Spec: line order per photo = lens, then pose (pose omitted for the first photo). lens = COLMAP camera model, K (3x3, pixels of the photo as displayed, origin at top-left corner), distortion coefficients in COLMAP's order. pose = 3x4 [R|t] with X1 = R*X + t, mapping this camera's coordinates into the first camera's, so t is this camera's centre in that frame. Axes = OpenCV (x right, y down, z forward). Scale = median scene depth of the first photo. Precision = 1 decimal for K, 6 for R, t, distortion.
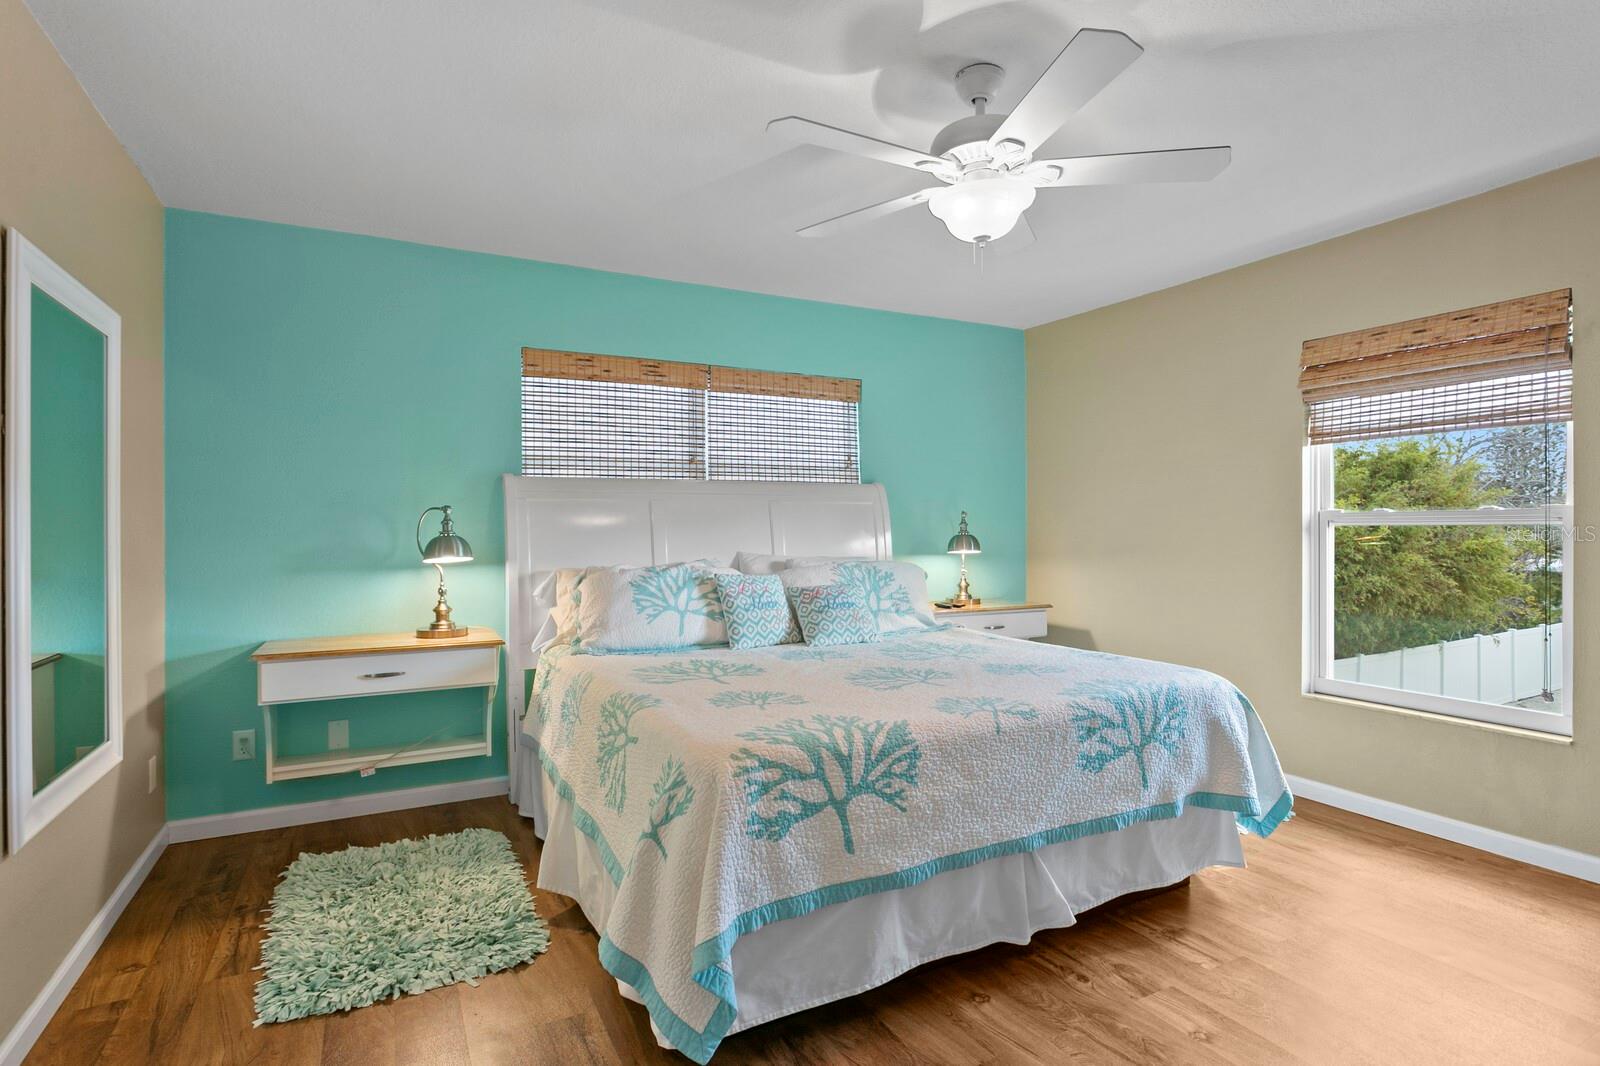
lens RADIAL K [[793.7, 0, 797.3], [0, 793.7, 529.4], [0, 0, 1]] dist [-0.018602, 0.008307]
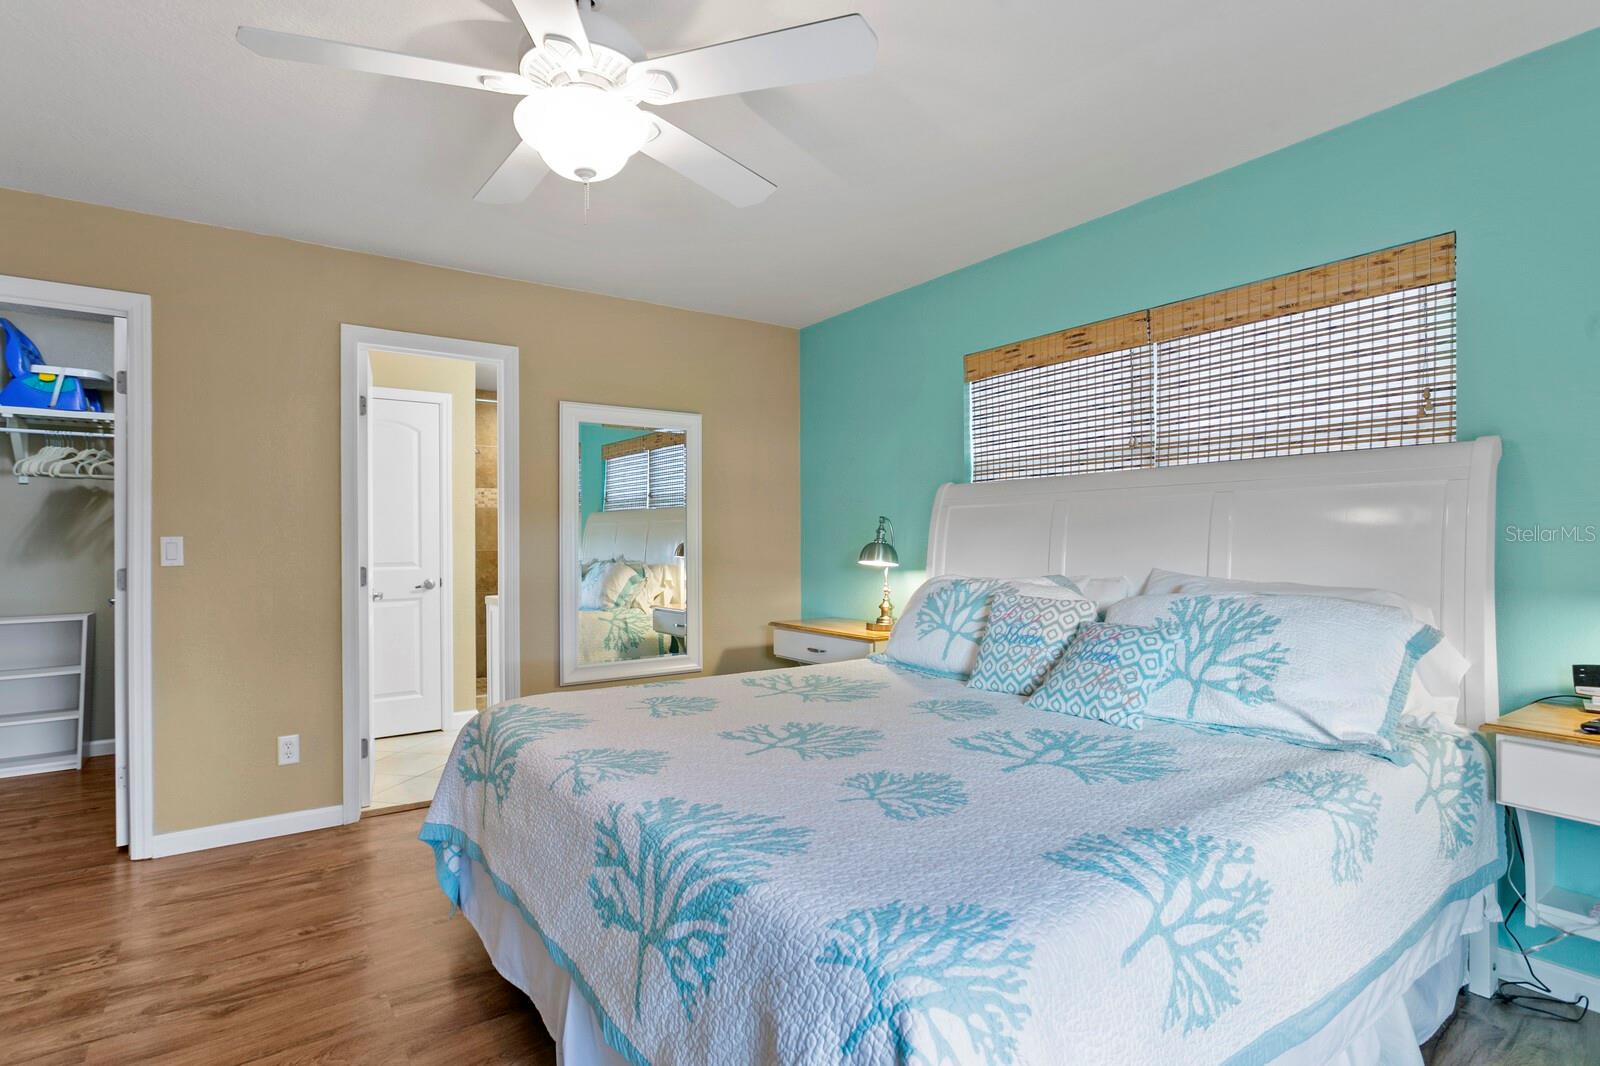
lens RADIAL K [[793.7, 0, 797.9], [0, 793.7, 536.1], [0, 0, 1]] dist [-0.018602, 0.008307]
pose [[0.140545, -0.003584, -0.990068, 0.578034], [-0.000682, 0.999993, -0.003717, 0.002480], [0.990074, 0.001197, 0.140542, 0.606376]]
